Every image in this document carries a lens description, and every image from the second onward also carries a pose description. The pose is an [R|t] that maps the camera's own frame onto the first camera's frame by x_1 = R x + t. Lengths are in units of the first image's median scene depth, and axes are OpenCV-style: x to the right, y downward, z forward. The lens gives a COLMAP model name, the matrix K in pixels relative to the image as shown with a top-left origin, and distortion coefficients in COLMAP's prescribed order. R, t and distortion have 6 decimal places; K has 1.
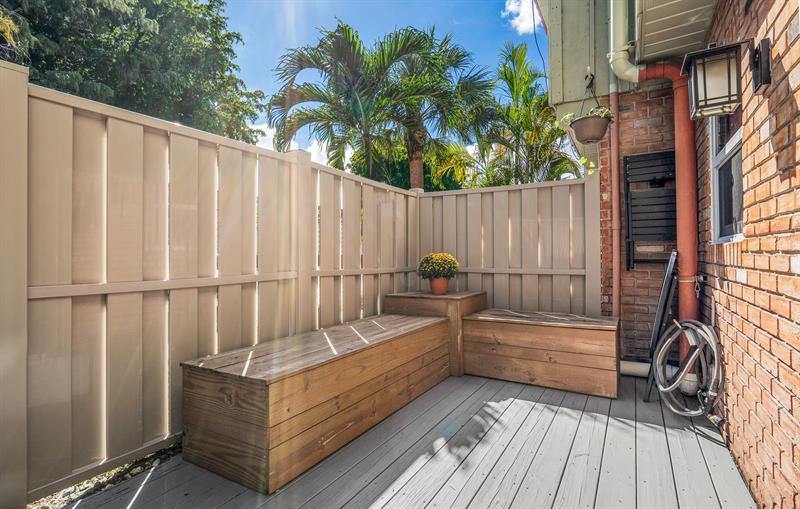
lens RADIAL K [[368.5, 0, 384.7], [0, 368.5, 253.5], [0, 0, 1]] dist [0.033606, -0.008827]
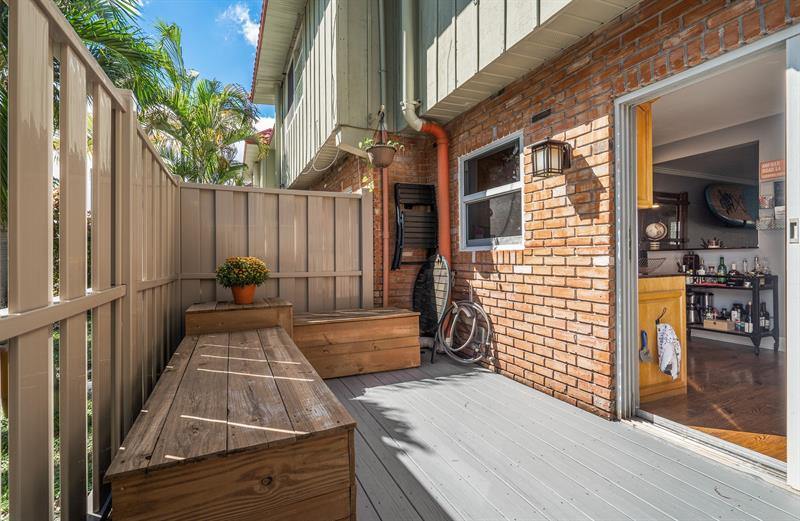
lens RADIAL K [[368.5, 0, 402.6], [0, 368.5, 259.0], [0, 0, 1]] dist [0.033606, -0.008827]
pose [[0.603923, -0.000621, 0.797042, -0.419867], [-0.000196, 1.000000, 0.000927, 0.005345], [-0.797042, -0.000716, 0.603923, 0.231398]]
